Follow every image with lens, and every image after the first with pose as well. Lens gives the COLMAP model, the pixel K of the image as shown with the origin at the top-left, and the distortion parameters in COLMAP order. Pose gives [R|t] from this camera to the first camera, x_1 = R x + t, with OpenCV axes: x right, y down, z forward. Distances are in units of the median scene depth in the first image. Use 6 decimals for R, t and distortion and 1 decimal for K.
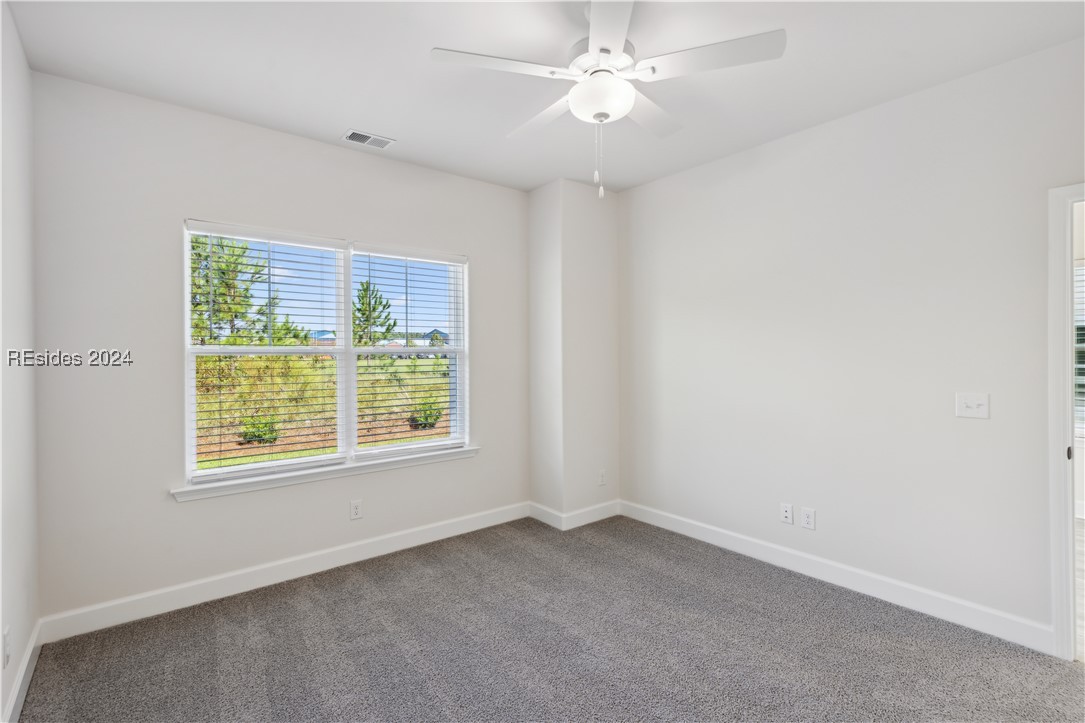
lens RADIAL K [[521.1, 0, 561.3], [0, 521.1, 356.6], [0, 0, 1]] dist [0.009830, -0.001672]
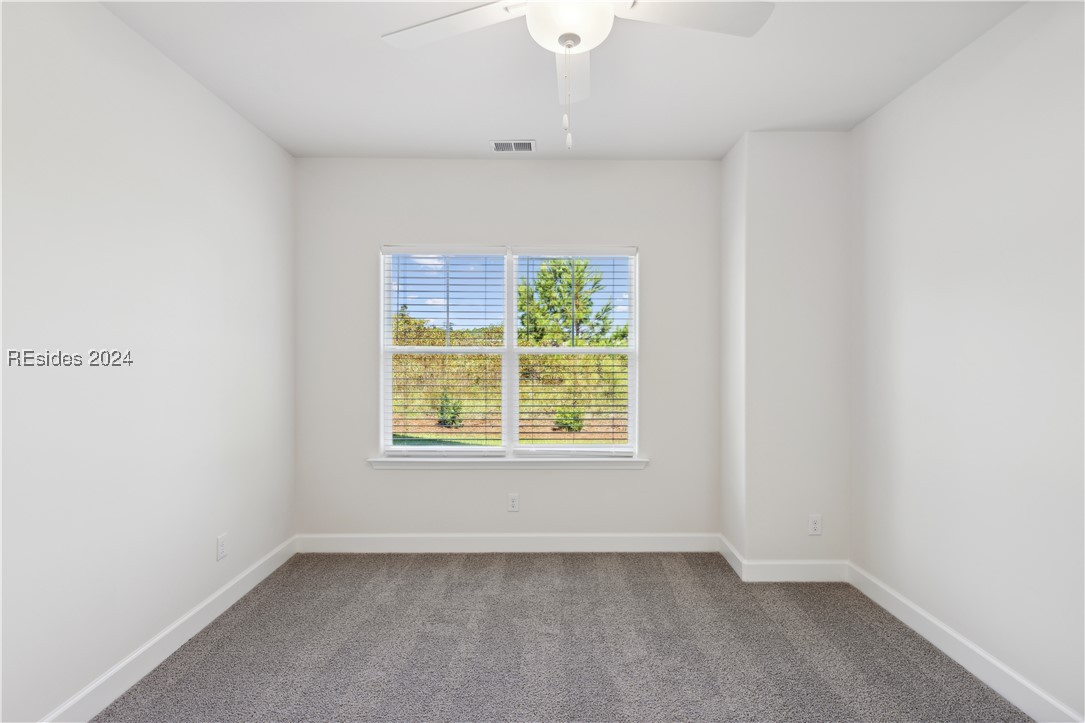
lens RADIAL K [[521.1, 0, 606.4], [0, 521.1, 356.2], [0, 0, 1]] dist [0.009830, -0.001672]
pose [[0.762942, 0.009266, -0.646400, 0.393633], [-0.010724, 0.999941, 0.001677, -0.003711], [0.646378, 0.005653, 0.762997, 0.298573]]
